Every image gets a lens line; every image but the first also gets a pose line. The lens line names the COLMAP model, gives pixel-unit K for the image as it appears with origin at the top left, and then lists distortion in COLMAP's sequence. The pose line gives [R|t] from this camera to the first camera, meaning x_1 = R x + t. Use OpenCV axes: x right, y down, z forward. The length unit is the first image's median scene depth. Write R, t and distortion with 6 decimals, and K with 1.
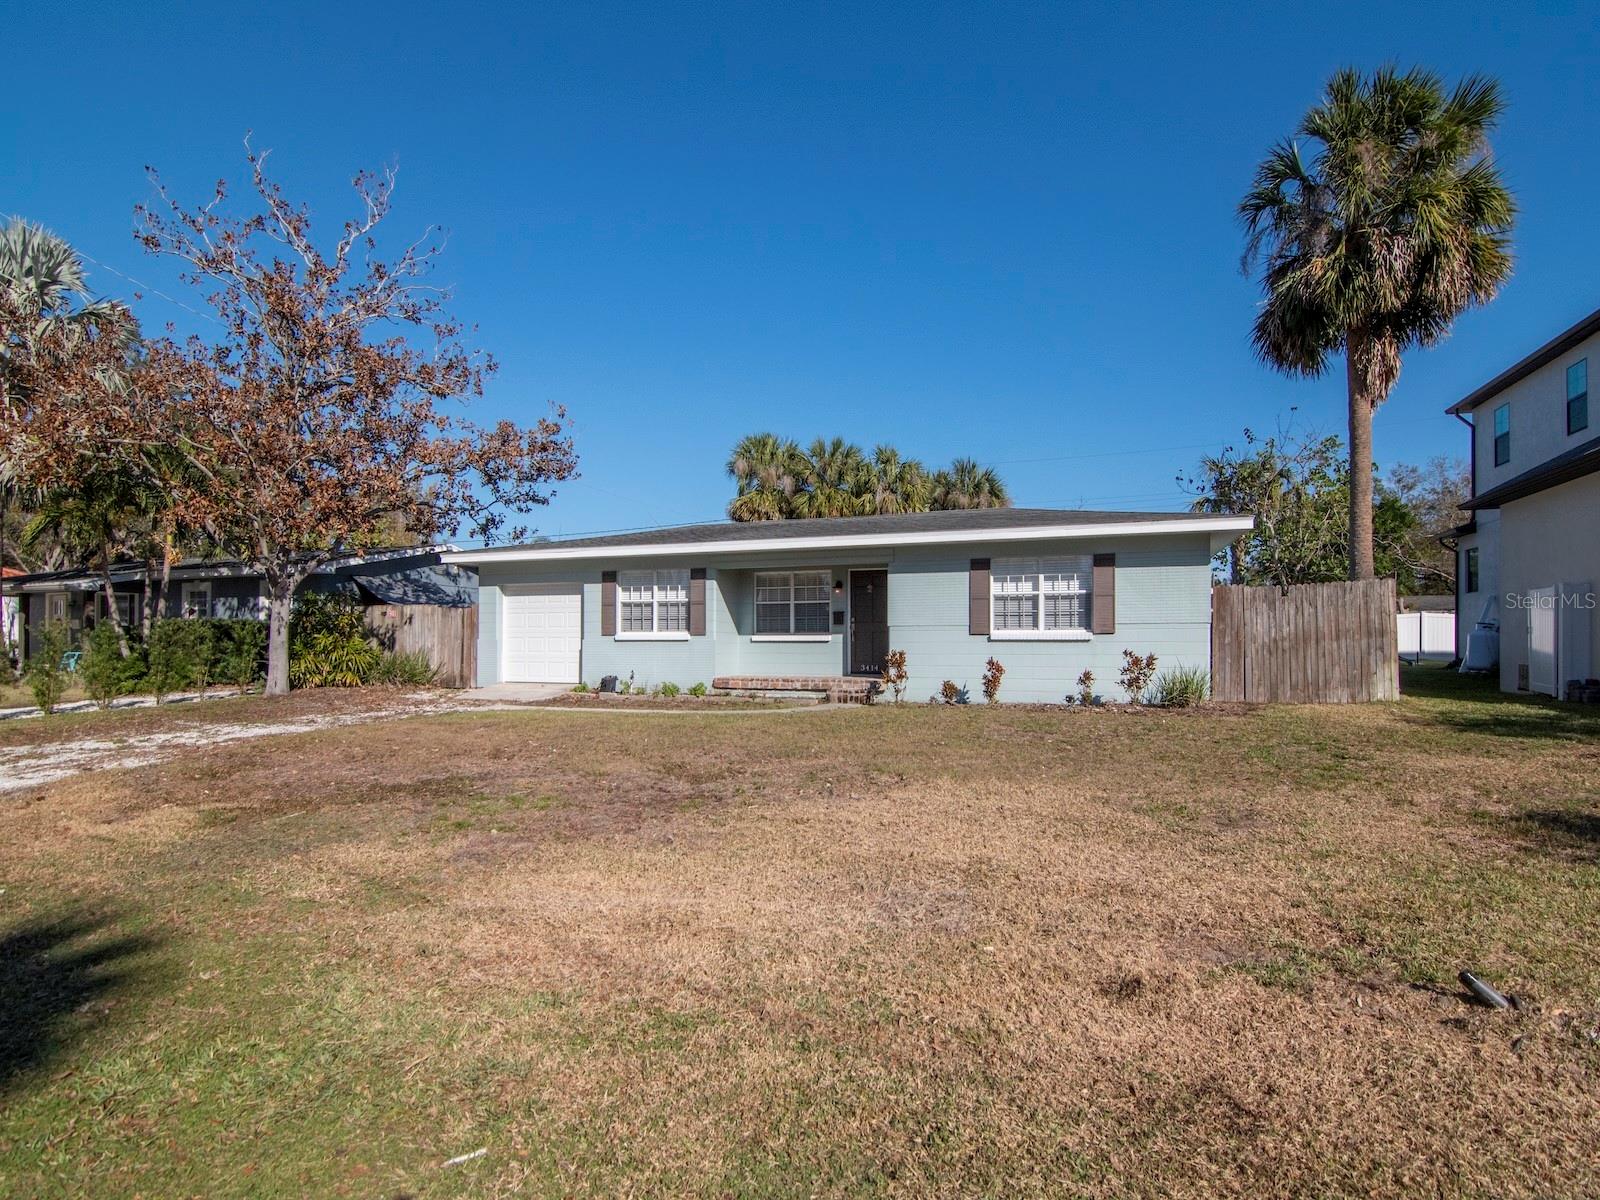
lens RADIAL K [[752.1, 0, 805.4], [0, 752.1, 633.0], [0, 0, 1]] dist [-0.015863, -0.001725]
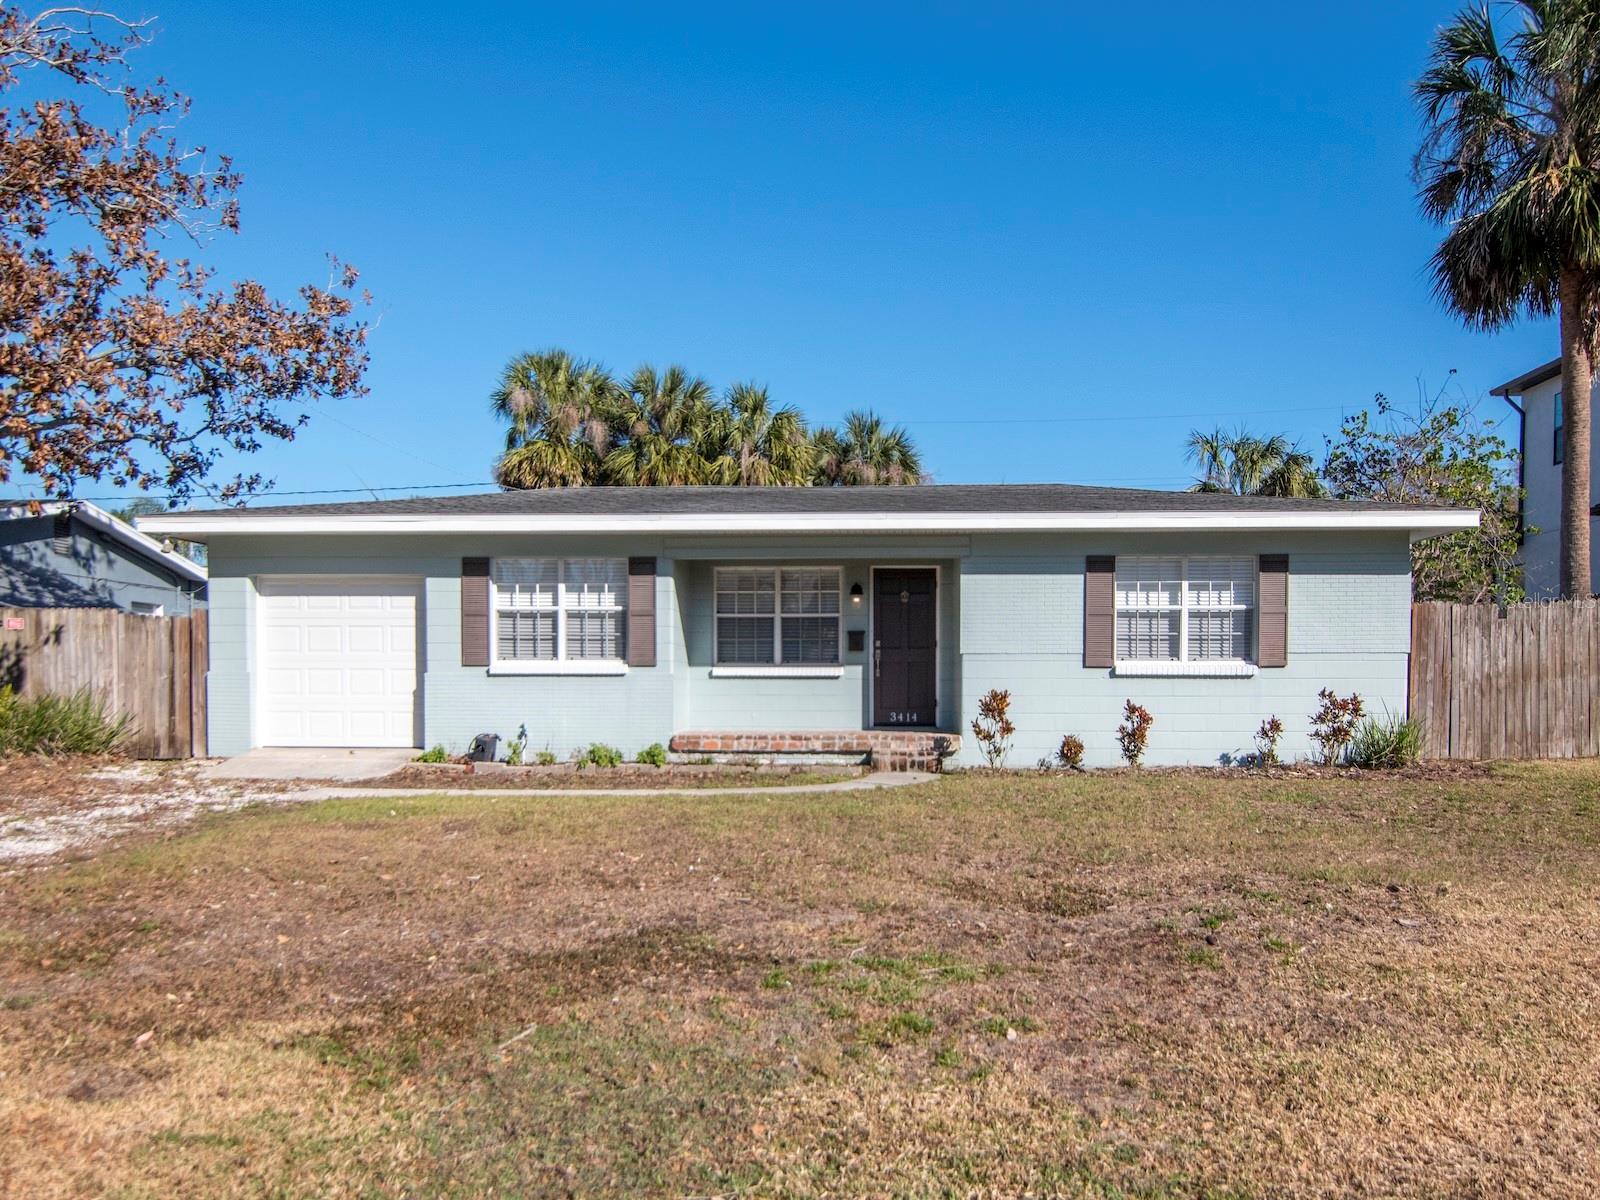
lens RADIAL K [[1091.5, 0, 800.2], [0, 1091.5, 700.2], [0, 0, 1]] dist [-0.007163, -0.003444]
pose [[0.960153, -0.003719, 0.279452, -0.262914], [-0.004983, 0.999525, 0.030423, 0.002790], [-0.279432, -0.030603, 0.959678, 0.105970]]
